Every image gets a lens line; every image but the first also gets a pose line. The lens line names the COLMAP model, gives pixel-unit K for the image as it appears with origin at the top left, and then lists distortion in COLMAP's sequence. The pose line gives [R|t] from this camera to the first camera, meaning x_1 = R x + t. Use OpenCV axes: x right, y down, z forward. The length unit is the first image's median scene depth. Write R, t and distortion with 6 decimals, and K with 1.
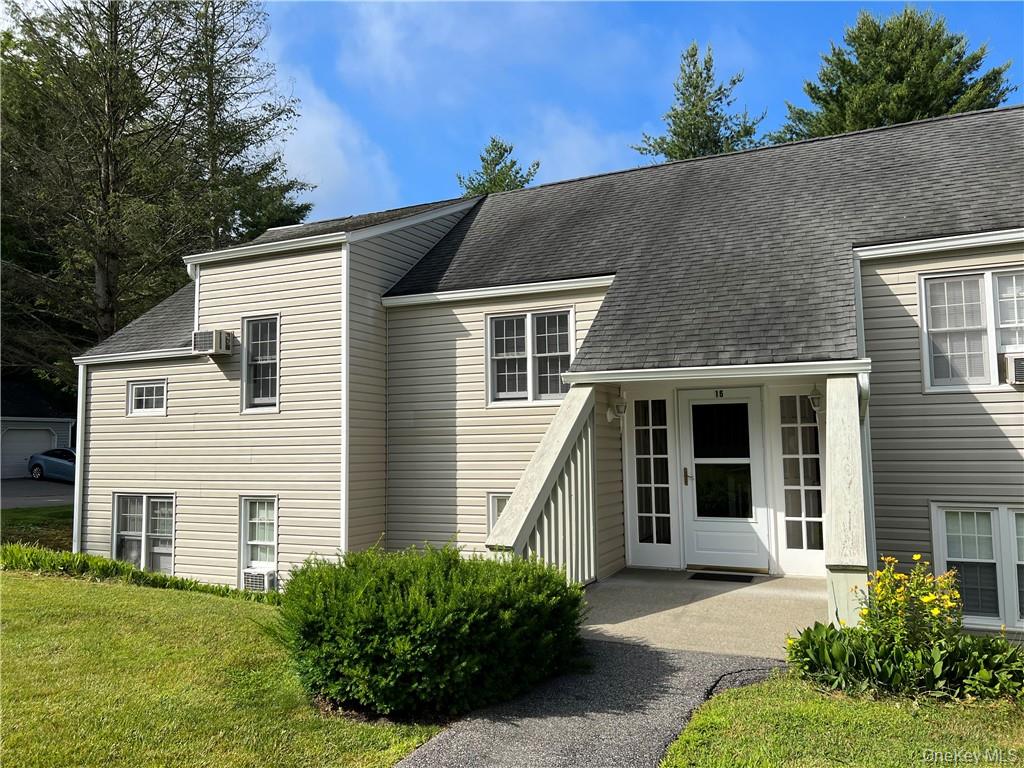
lens RADIAL K [[773.1, 0, 508.7], [0, 773.1, 388.1], [0, 0, 1]] dist [0.094886, -0.113037]
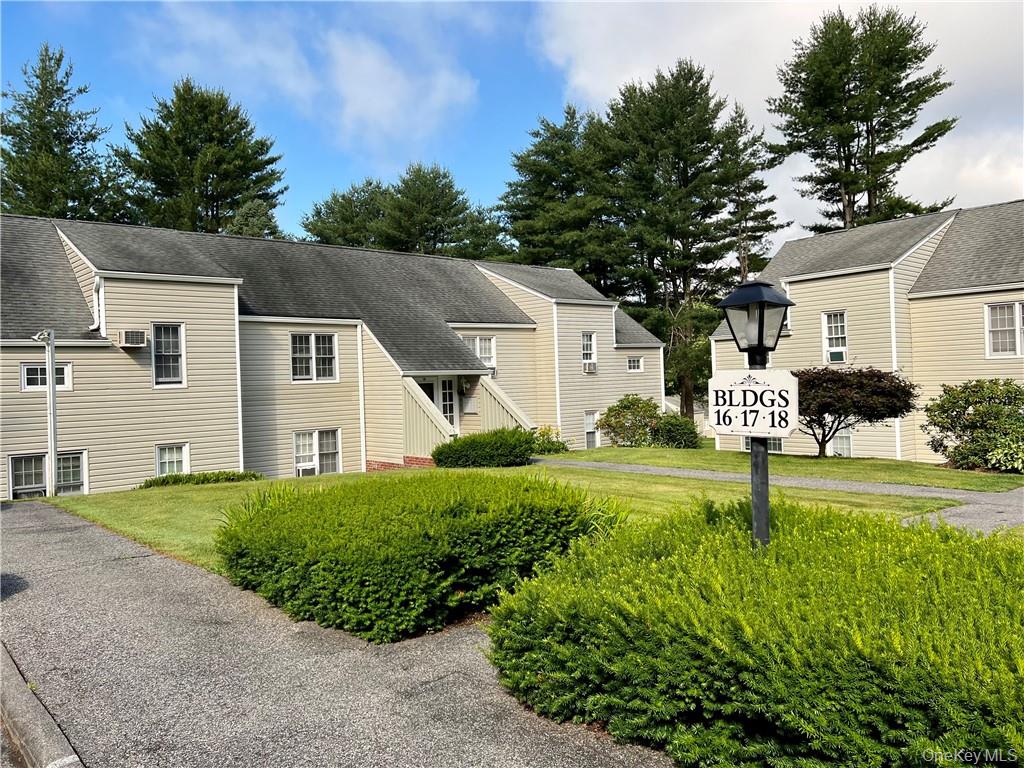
lens RADIAL K [[773.1, 0, 508.7], [0, 773.1, 388.1], [0, 0, 1]] dist [0.094886, -0.113037]
pose [[0.422021, -0.010489, 0.906525, -1.452279], [-0.035716, 0.998964, 0.028186, -0.034356], [-0.905882, -0.044272, 0.421209, -0.219154]]
